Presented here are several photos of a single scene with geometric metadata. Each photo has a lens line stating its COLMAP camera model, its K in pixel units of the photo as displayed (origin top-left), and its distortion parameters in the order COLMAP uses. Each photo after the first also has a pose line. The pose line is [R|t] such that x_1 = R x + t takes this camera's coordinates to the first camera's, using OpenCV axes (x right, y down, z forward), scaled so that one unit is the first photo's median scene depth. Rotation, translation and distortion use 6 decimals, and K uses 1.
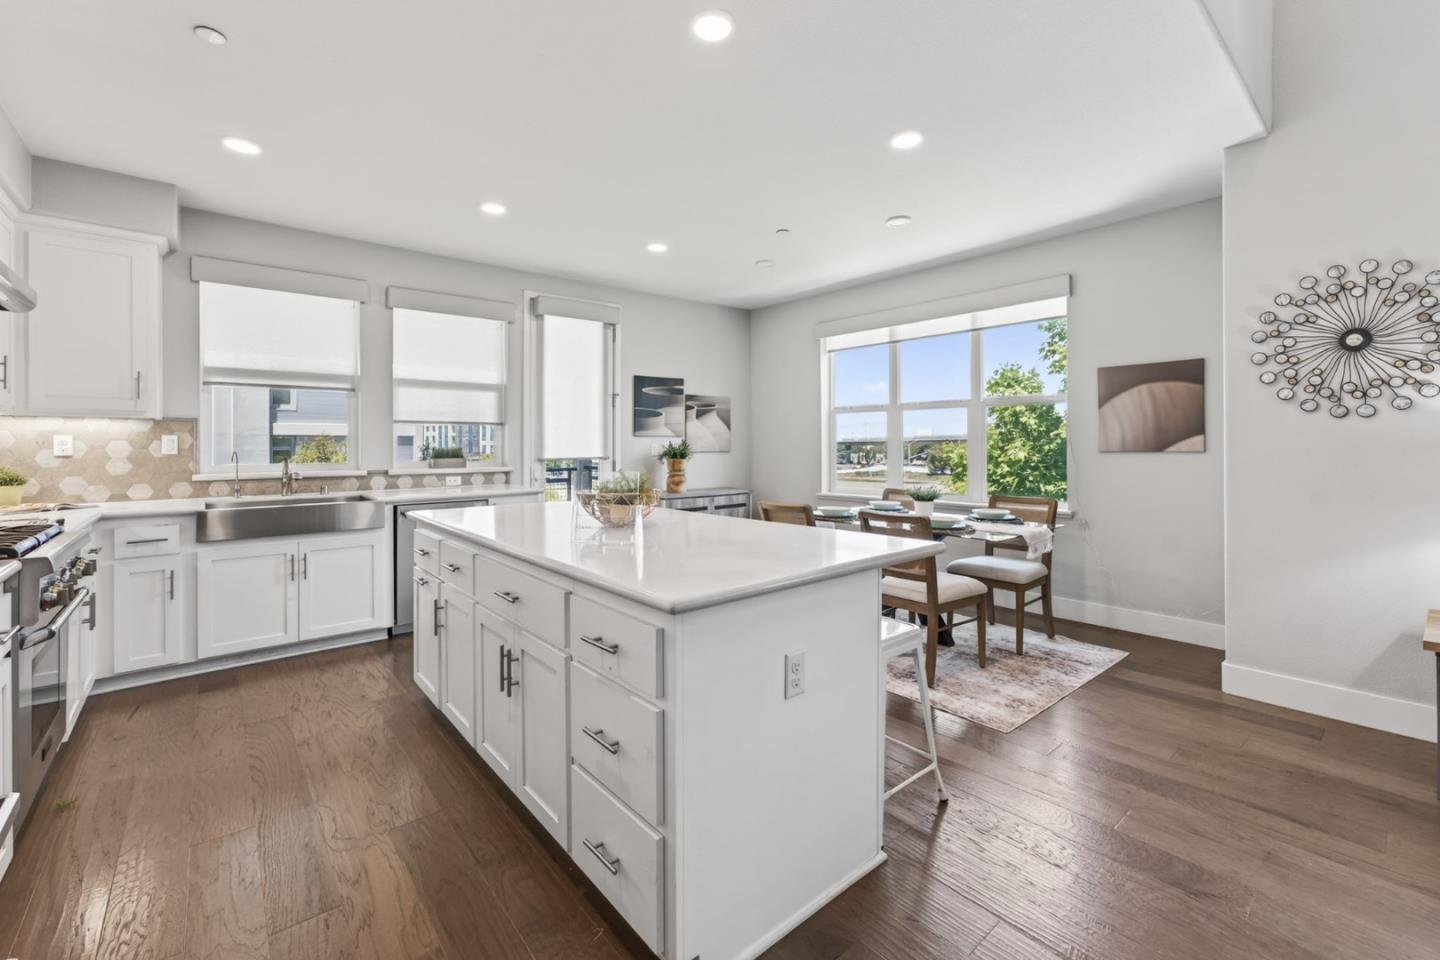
lens RADIAL K [[589.1, 0, 697.7], [0, 589.1, 454.2], [0, 0, 1]] dist [-0.025032, 0.004210]
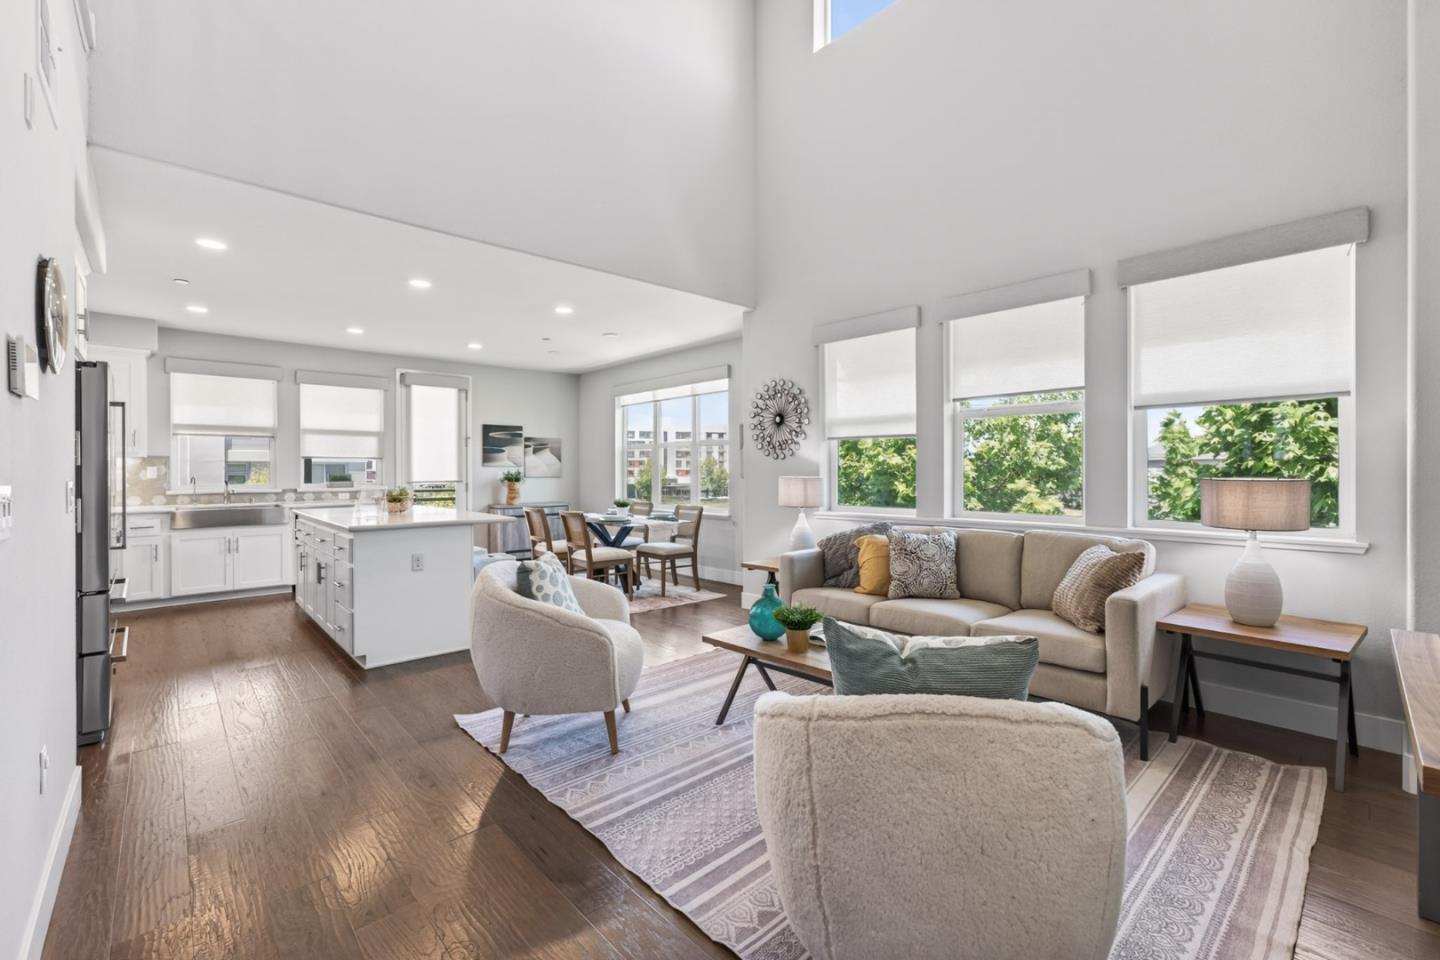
lens RADIAL K [[589.1, 0, 713.6], [0, 589.1, 479.9], [0, 0, 1]] dist [-0.025032, 0.004210]
pose [[0.998121, -0.000976, 0.061267, 0.496730], [0.000985, 1.000000, -0.000119, 0.005162], [-0.061267, 0.000179, 0.998121, -0.630432]]
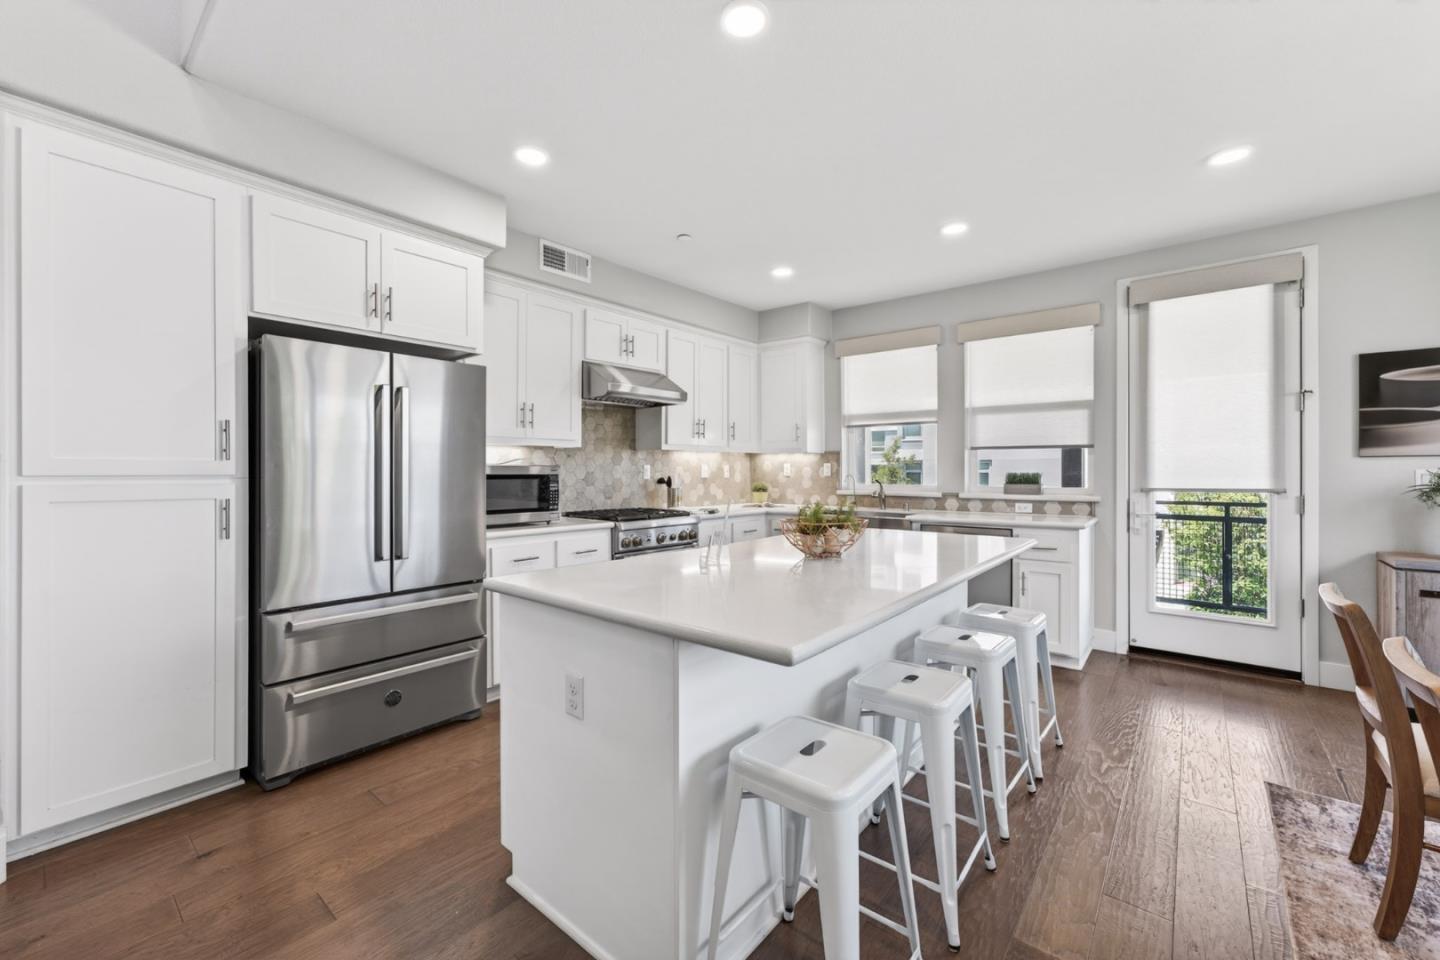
lens RADIAL K [[589.1, 0, 717.5], [0, 589.1, 473.3], [0, 0, 1]] dist [-0.025032, 0.004210]
pose [[0.199684, 0.009792, -0.979811, 0.461265], [-0.015586, 0.999855, 0.006816, -0.010814], [0.979736, 0.013910, 0.199808, 0.354683]]
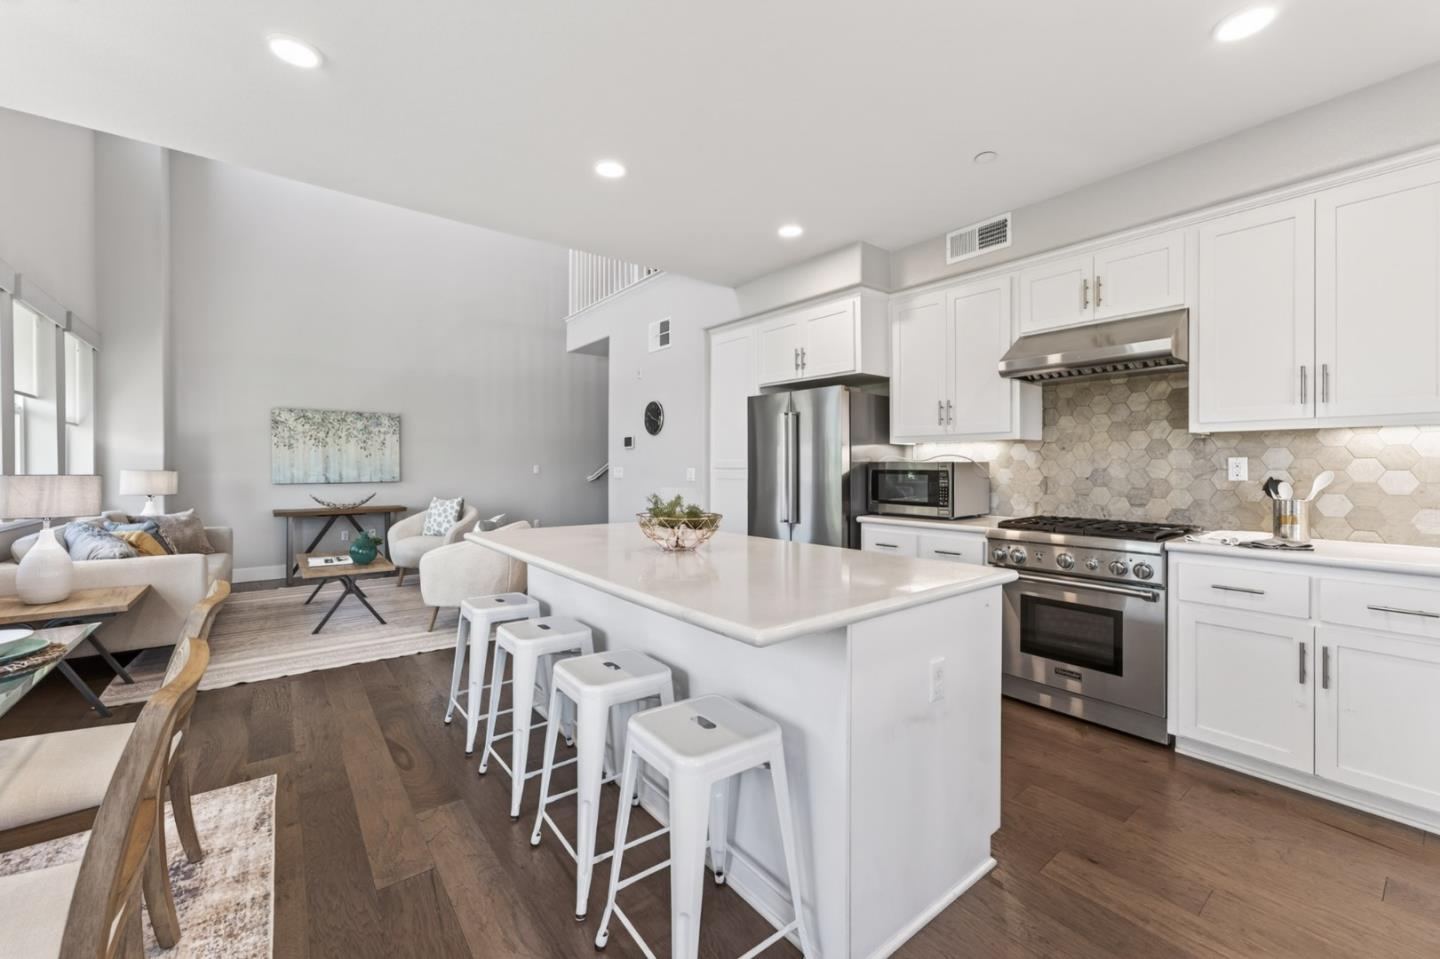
lens RADIAL K [[589.1, 0, 720.7], [0, 589.1, 474.2], [0, 0, 1]] dist [-0.025032, 0.004210]
pose [[-0.999818, 0.003792, 0.018716, -0.136837], [0.004358, 0.999532, 0.030270, -0.020792], [-0.018593, 0.030346, -0.999367, 1.164773]]
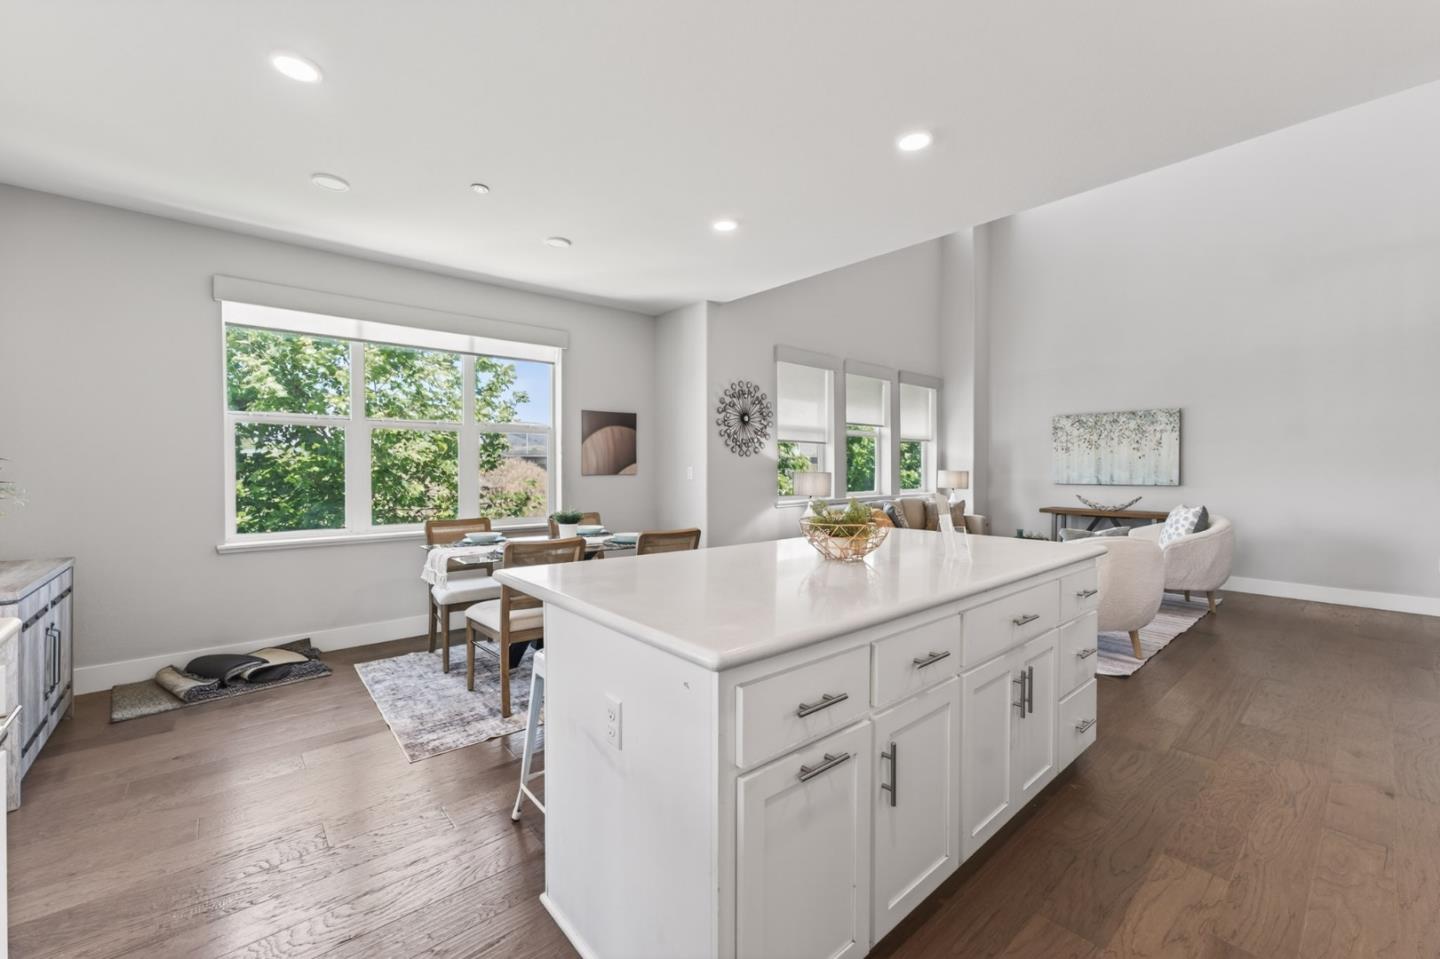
lens RADIAL K [[589.1, 0, 710.3], [0, 589.1, 479.7], [0, 0, 1]] dist [-0.025032, 0.004210]
pose [[-0.004581, -0.015347, 0.999872, -0.613042], [0.015243, 0.999765, 0.015415, -0.008796], [-0.999873, 0.015312, -0.004346, 0.710388]]
